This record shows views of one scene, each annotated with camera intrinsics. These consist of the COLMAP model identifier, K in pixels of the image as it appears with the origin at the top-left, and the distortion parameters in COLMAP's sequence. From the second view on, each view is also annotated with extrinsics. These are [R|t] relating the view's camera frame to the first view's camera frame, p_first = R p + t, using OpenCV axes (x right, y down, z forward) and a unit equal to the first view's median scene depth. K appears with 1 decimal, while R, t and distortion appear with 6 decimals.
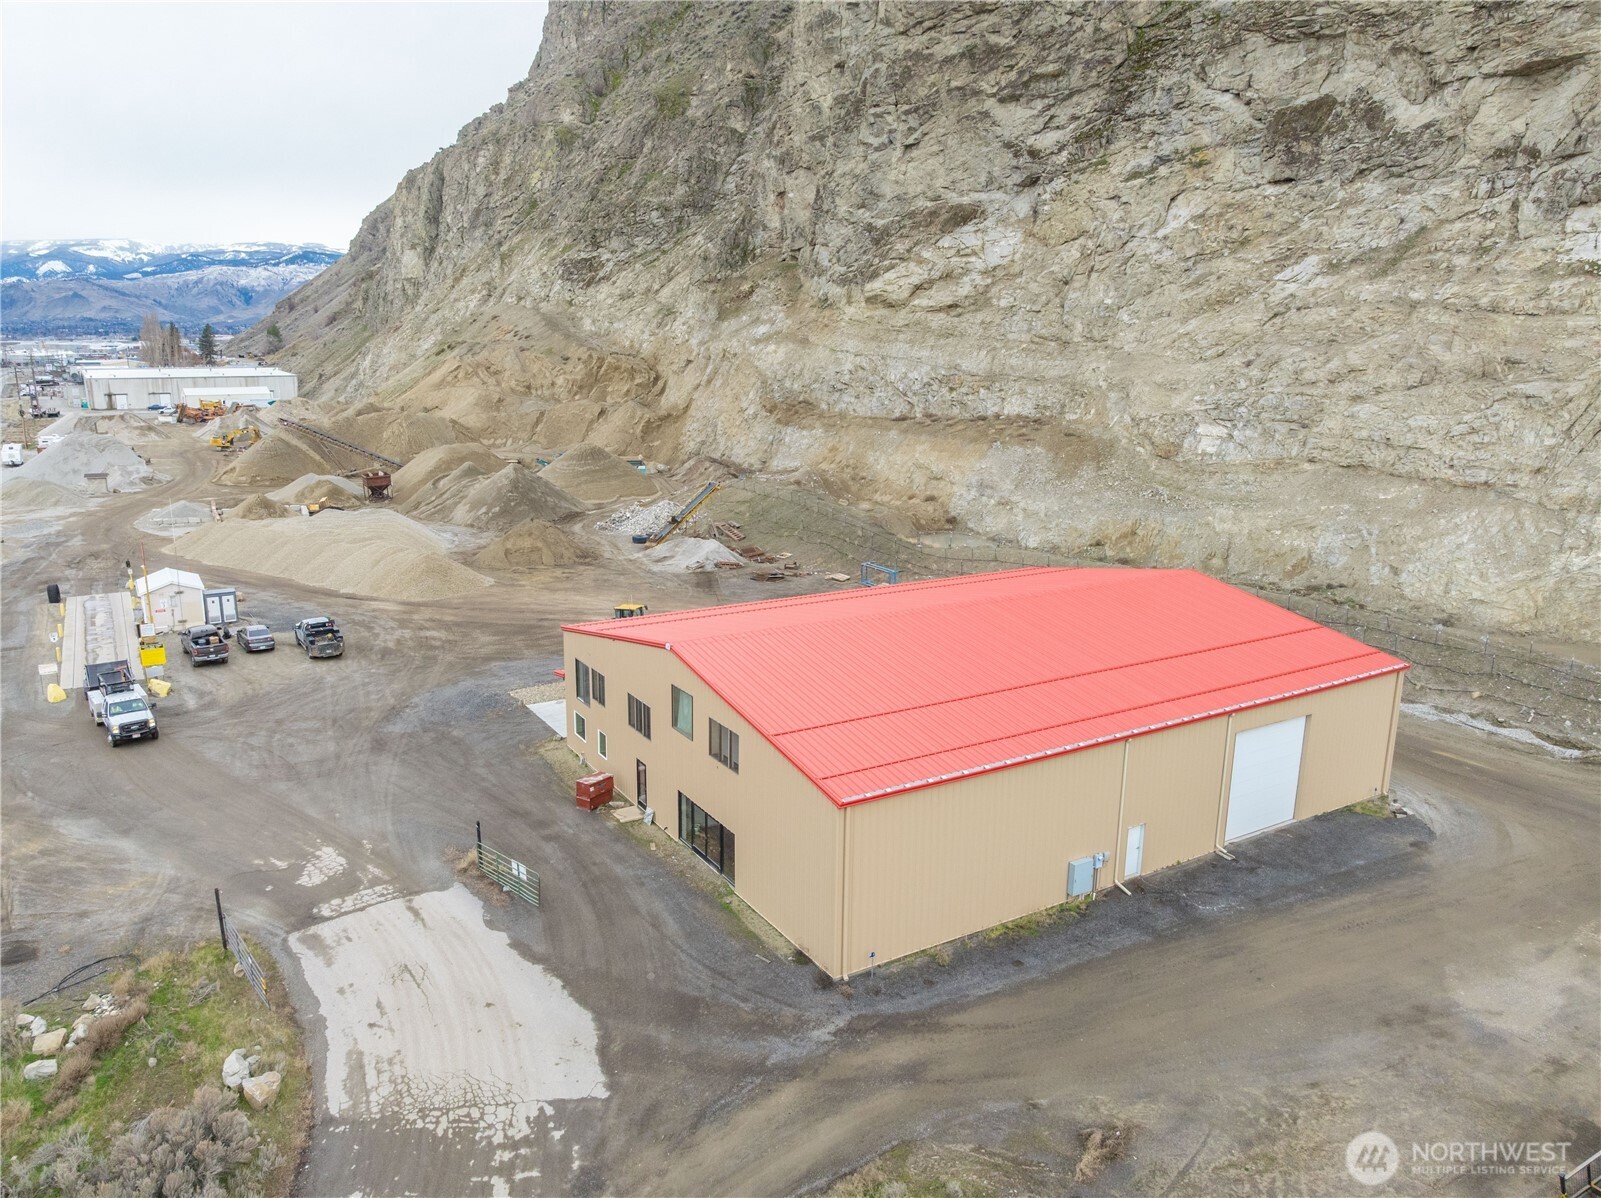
lens RADIAL K [[1130.3, 0, 802.9], [0, 1130.3, 600.0], [0, 0, 1]] dist [-0.043759, 0.011520]
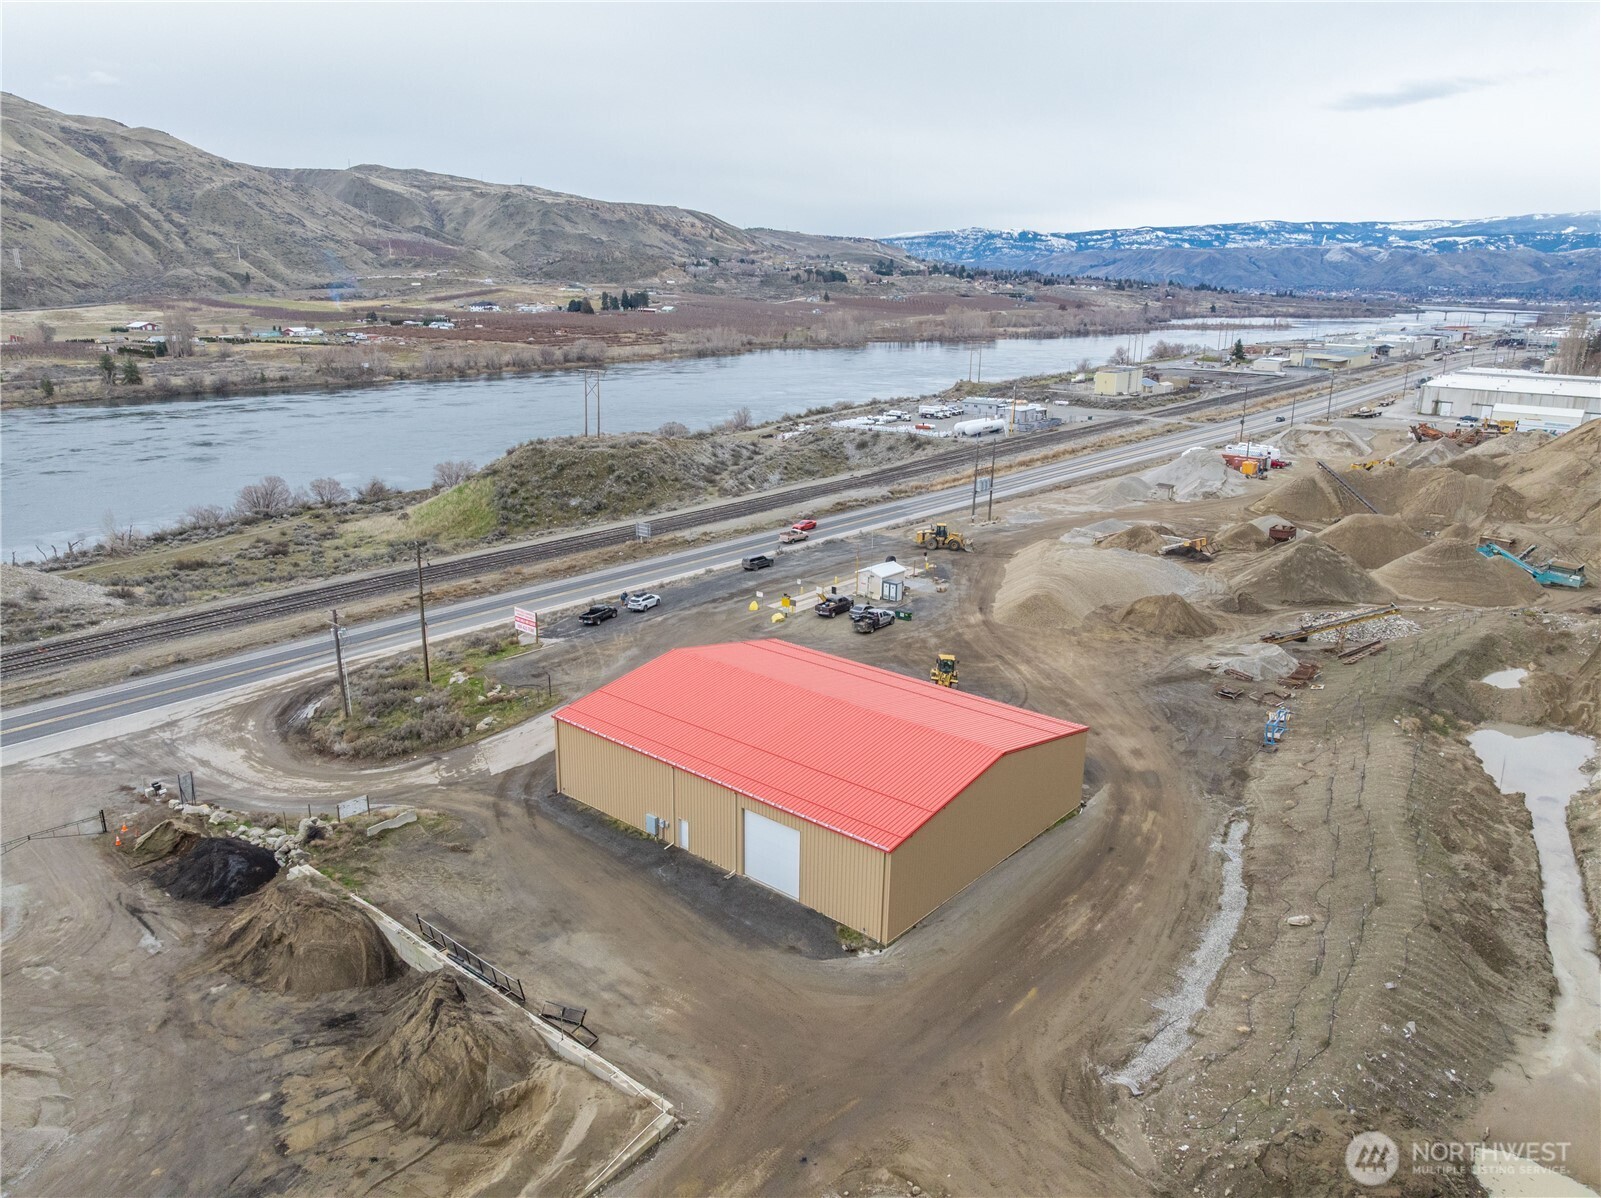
lens RADIAL K [[1130.3, 0, 802.0], [0, 1130.3, 596.4], [0, 0, 1]] dist [-0.043759, 0.011520]
pose [[0.314364, 0.251430, -0.915400, 0.832540], [-0.226520, 0.956300, 0.184873, -0.223372], [0.921880, 0.149239, 0.357581, 0.212023]]
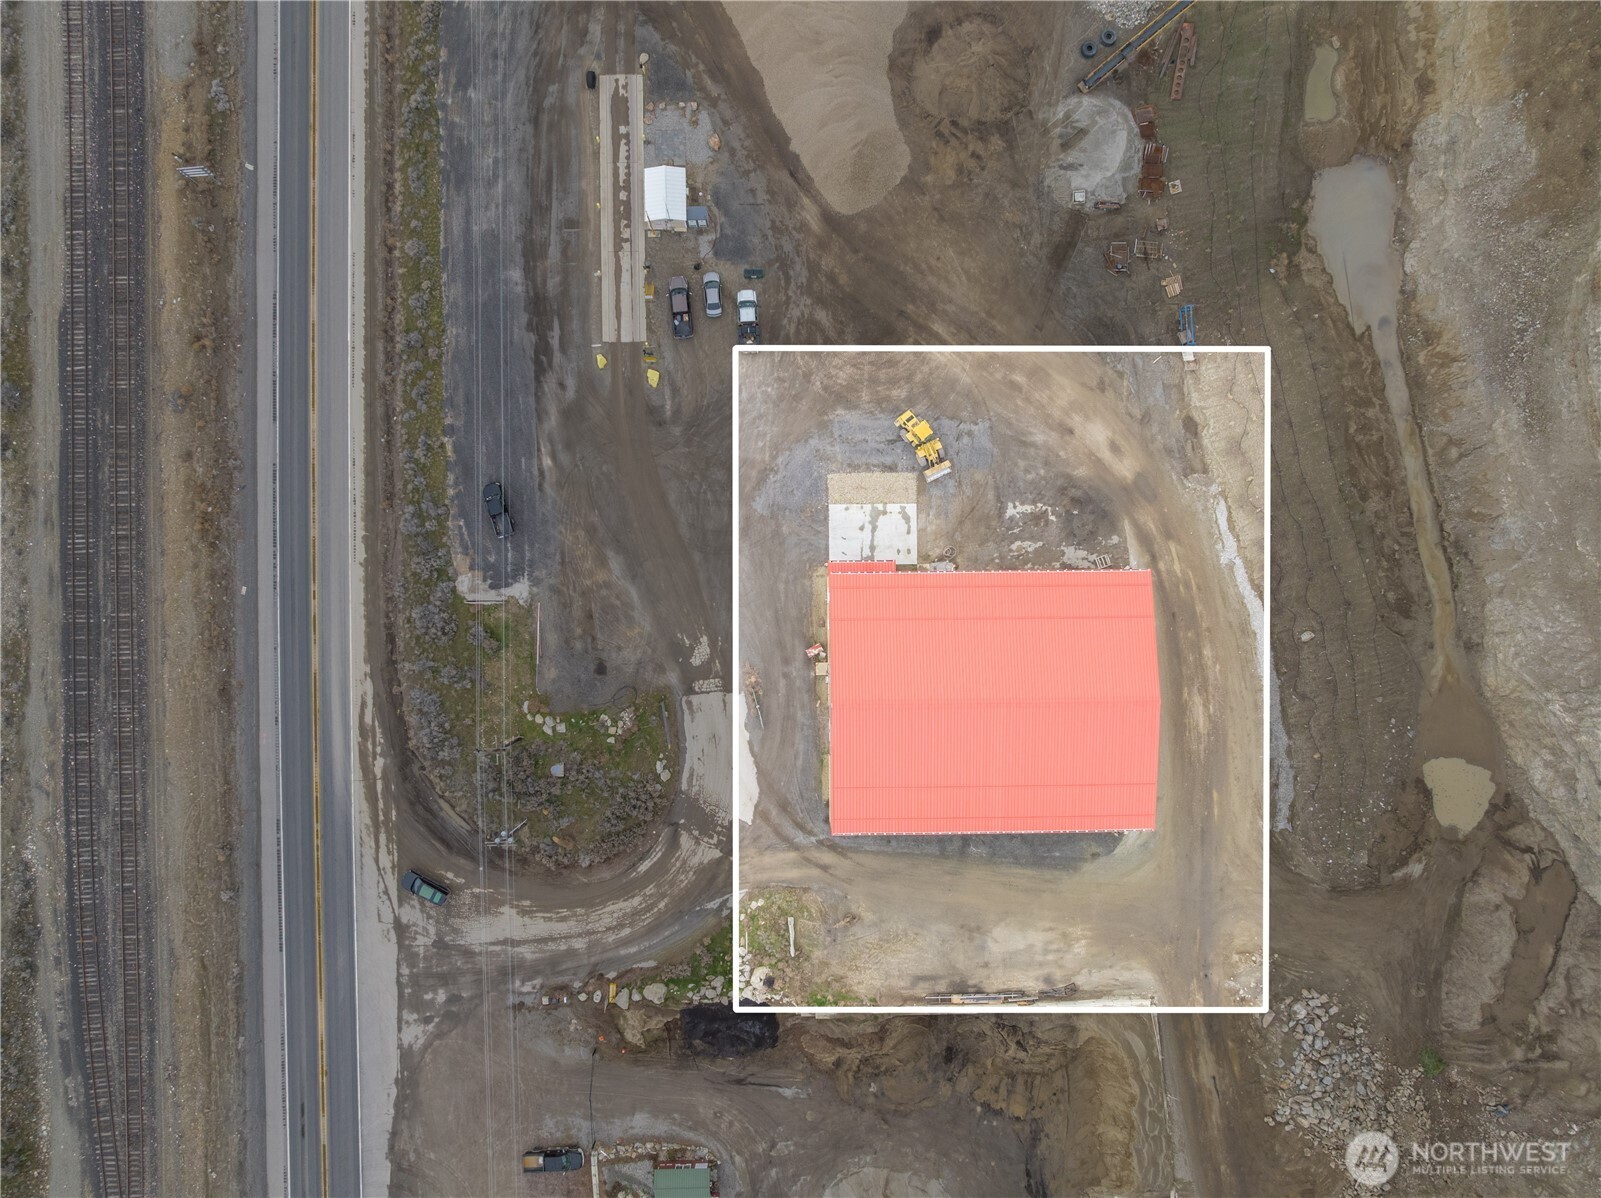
lens RADIAL K [[1130.3, 0, 790.8], [0, 1130.3, 607.6], [0, 0, 1]] dist [-0.043759, 0.011520]
pose [[0.857510, 0.514390, -0.008956, -0.127312], [-0.120729, 0.218122, 0.968425, -1.043086], [0.500101, -0.829353, 0.249143, 0.245460]]
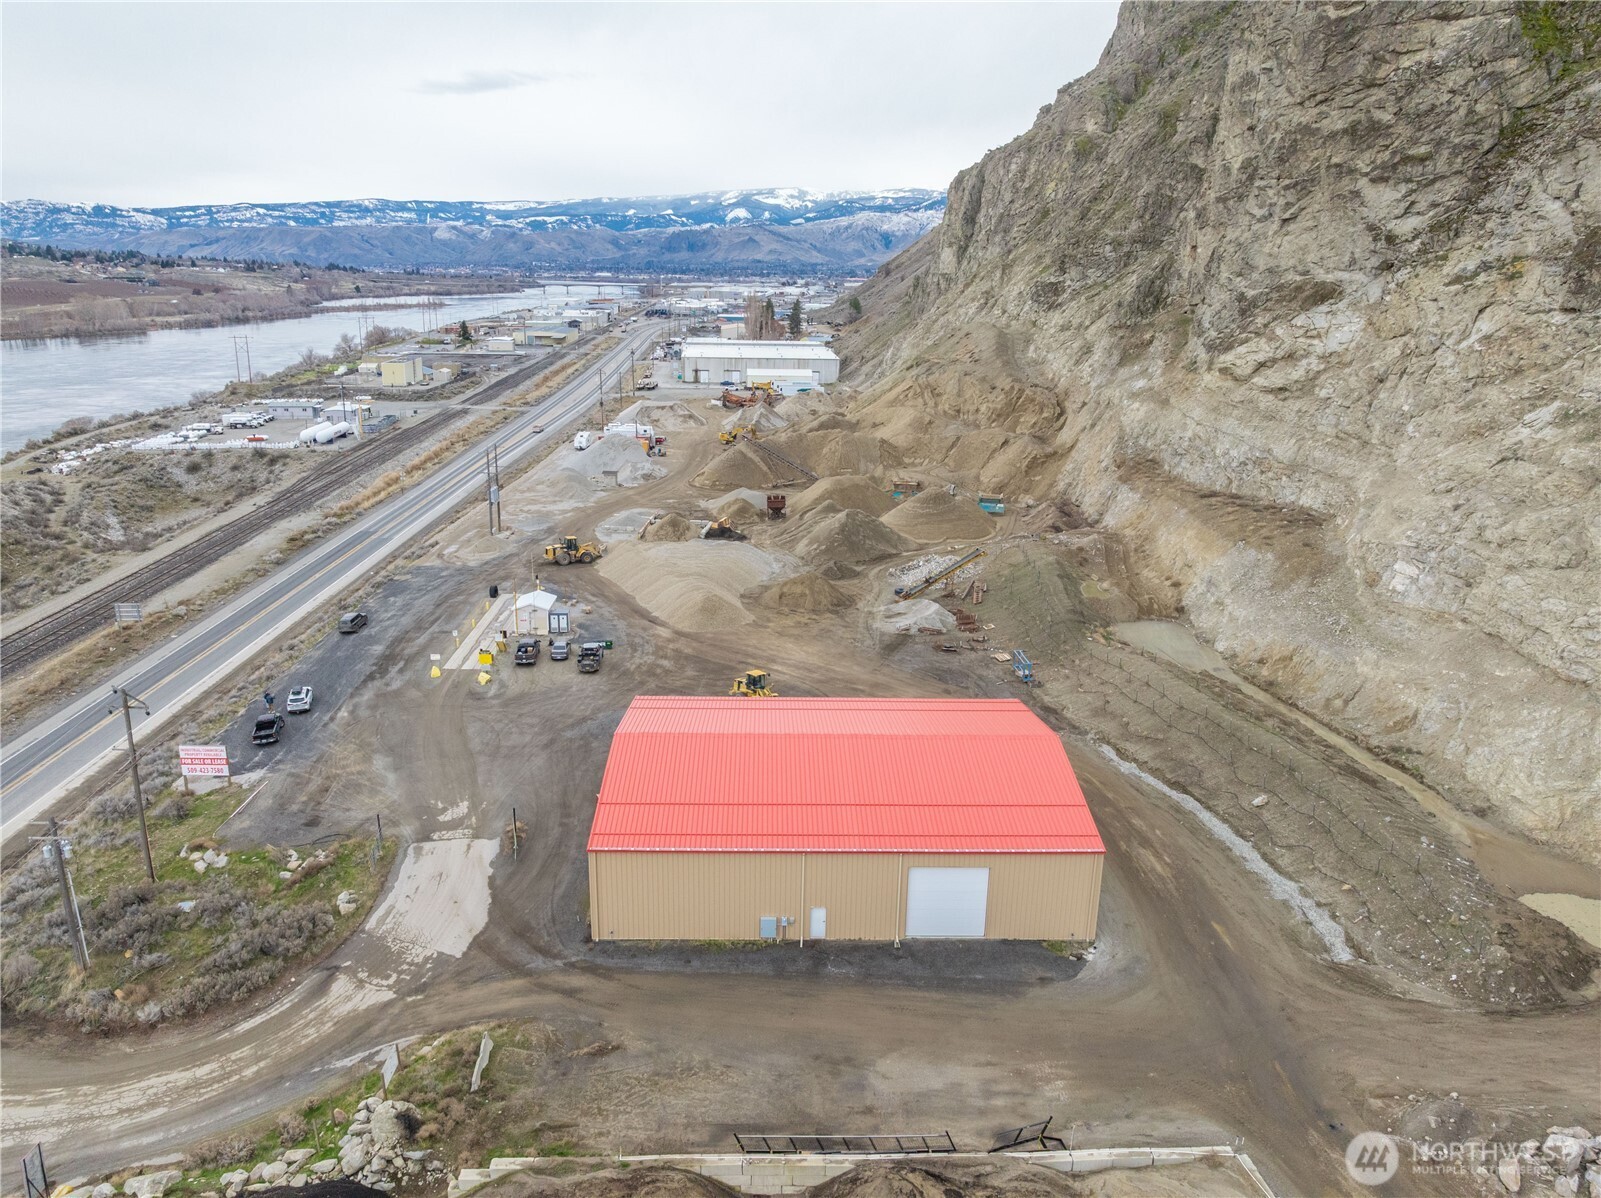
lens RADIAL K [[1130.3, 0, 802.4], [0, 1130.3, 597.7], [0, 0, 1]] dist [-0.043759, 0.011520]
pose [[0.866372, 0.142784, -0.478552, 0.428398], [-0.121085, 0.989722, 0.076086, -0.153908], [0.484498, -0.007973, 0.874756, -0.174891]]
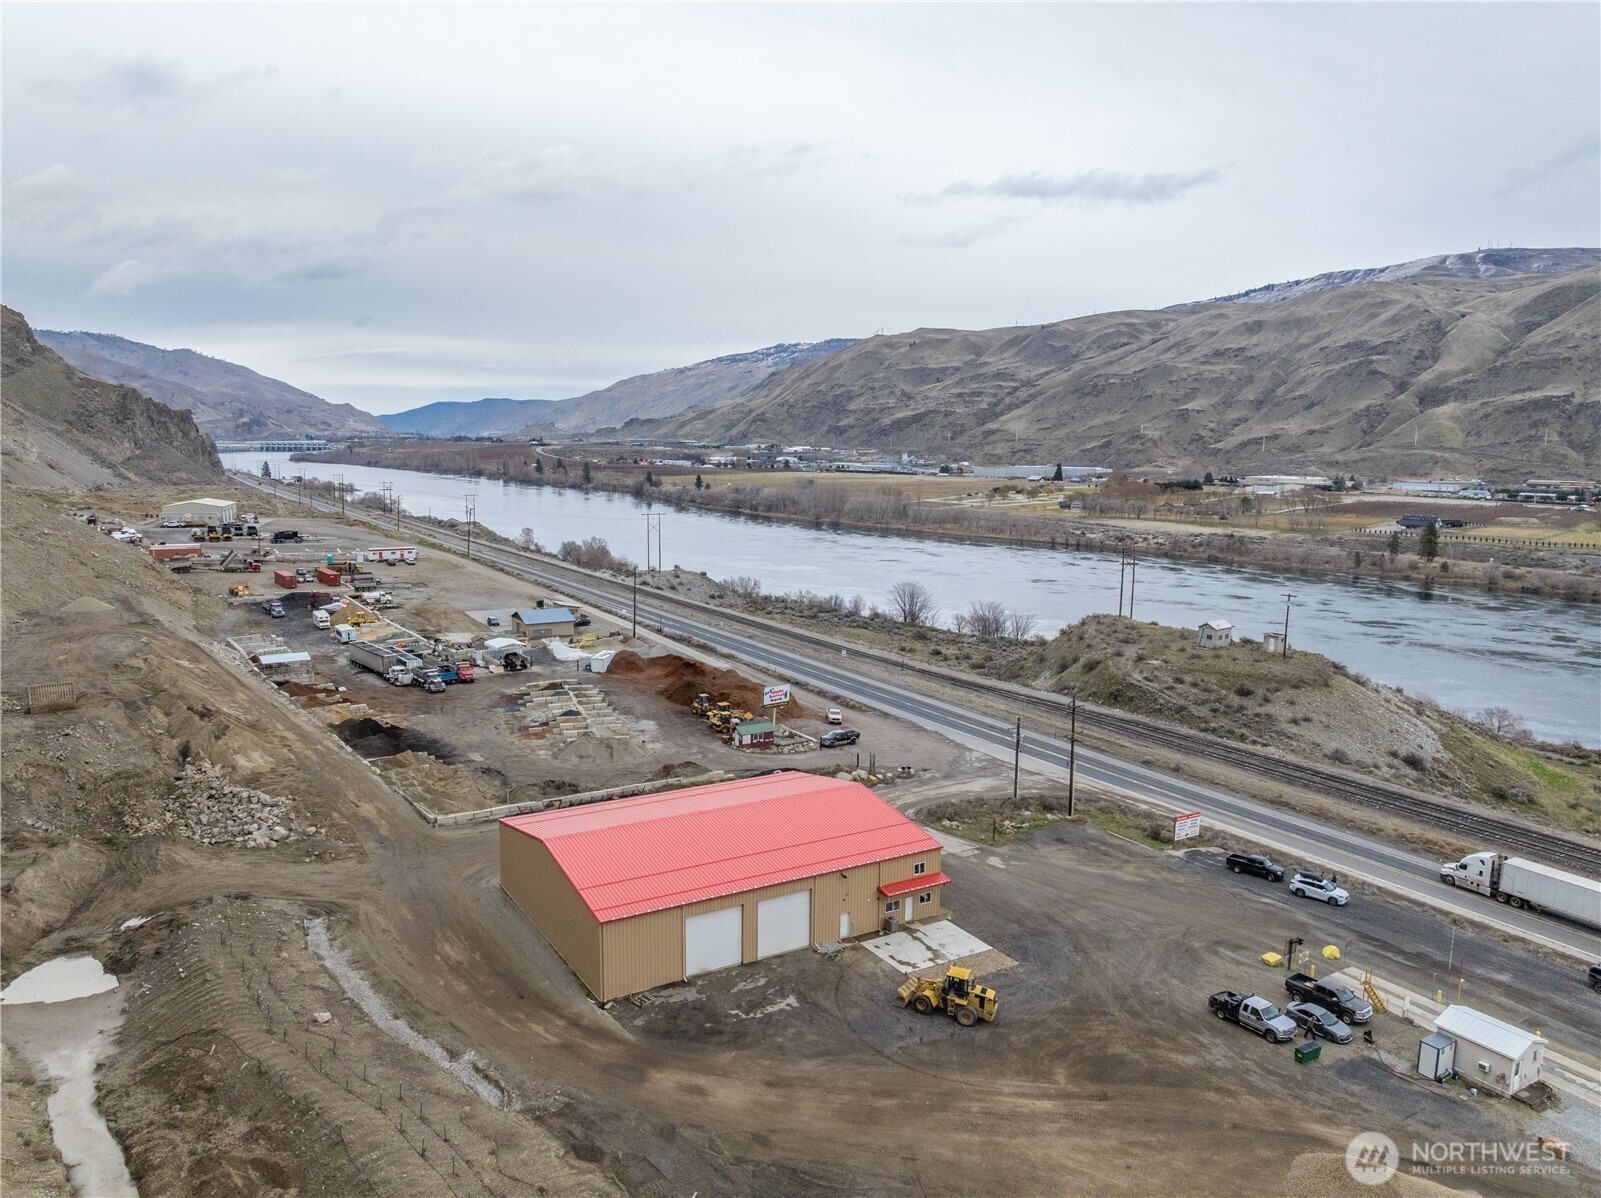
lens RADIAL K [[1130.3, 0, 803.1], [0, 1130.3, 586.7], [0, 0, 1]] dist [-0.043759, 0.011520]
pose [[-0.999683, -0.025109, 0.001948, 0.003753], [-0.022826, 0.936024, 0.351195, -0.541864], [-0.010642, 0.351039, -0.936300, 1.412036]]
